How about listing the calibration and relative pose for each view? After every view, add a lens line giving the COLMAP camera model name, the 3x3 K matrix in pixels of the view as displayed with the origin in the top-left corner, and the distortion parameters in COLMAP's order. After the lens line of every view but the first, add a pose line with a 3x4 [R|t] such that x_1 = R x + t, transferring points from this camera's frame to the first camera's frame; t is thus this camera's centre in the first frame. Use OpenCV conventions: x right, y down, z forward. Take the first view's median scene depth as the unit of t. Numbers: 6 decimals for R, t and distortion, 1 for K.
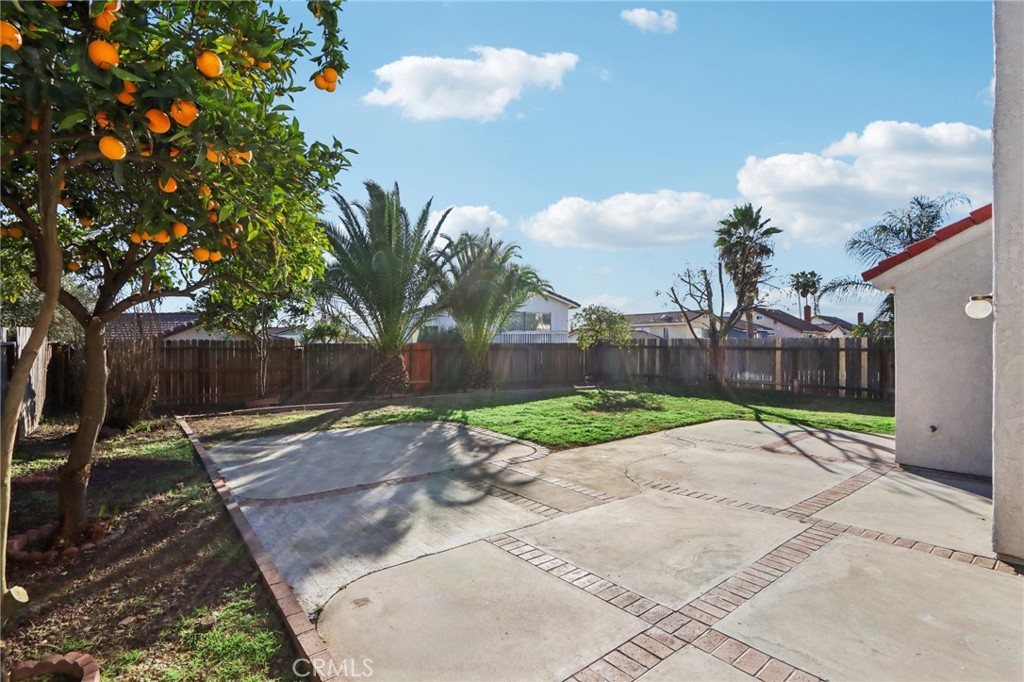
lens RADIAL K [[478.6, 0, 515.3], [0, 478.6, 340.7], [0, 0, 1]] dist [-0.005737, -0.000366]
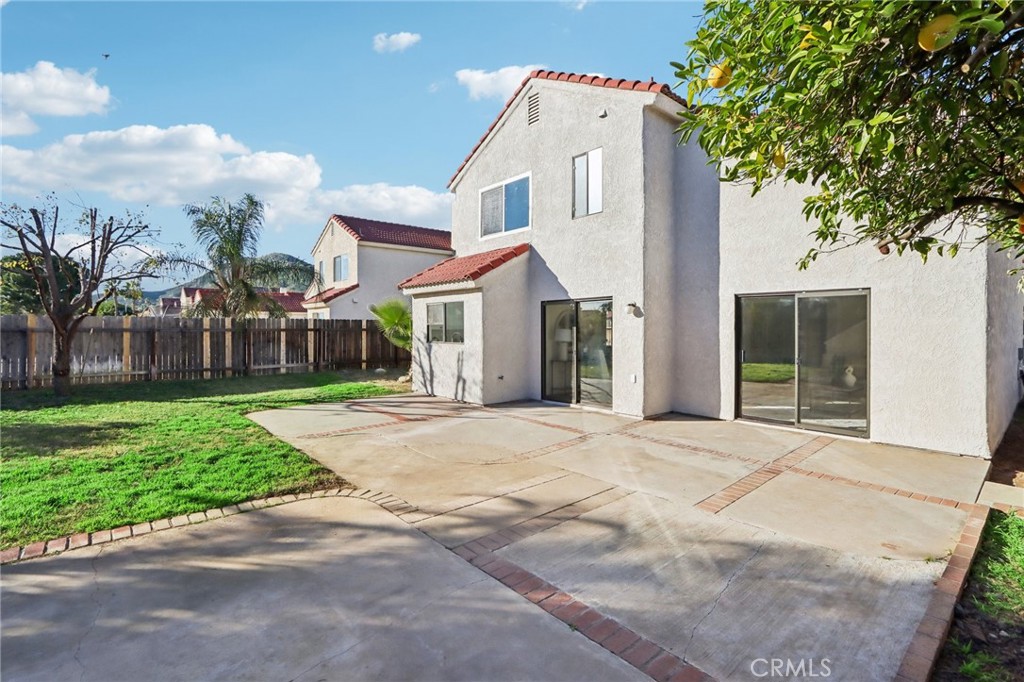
lens RADIAL K [[478.6, 0, 515.0], [0, 478.6, 338.2], [0, 0, 1]] dist [-0.005737, -0.000366]
pose [[-0.053762, -0.023949, 0.998267, -0.318814], [-0.010823, 0.999668, 0.023400, 0.005828], [-0.998495, -0.009546, -0.054003, 0.448823]]
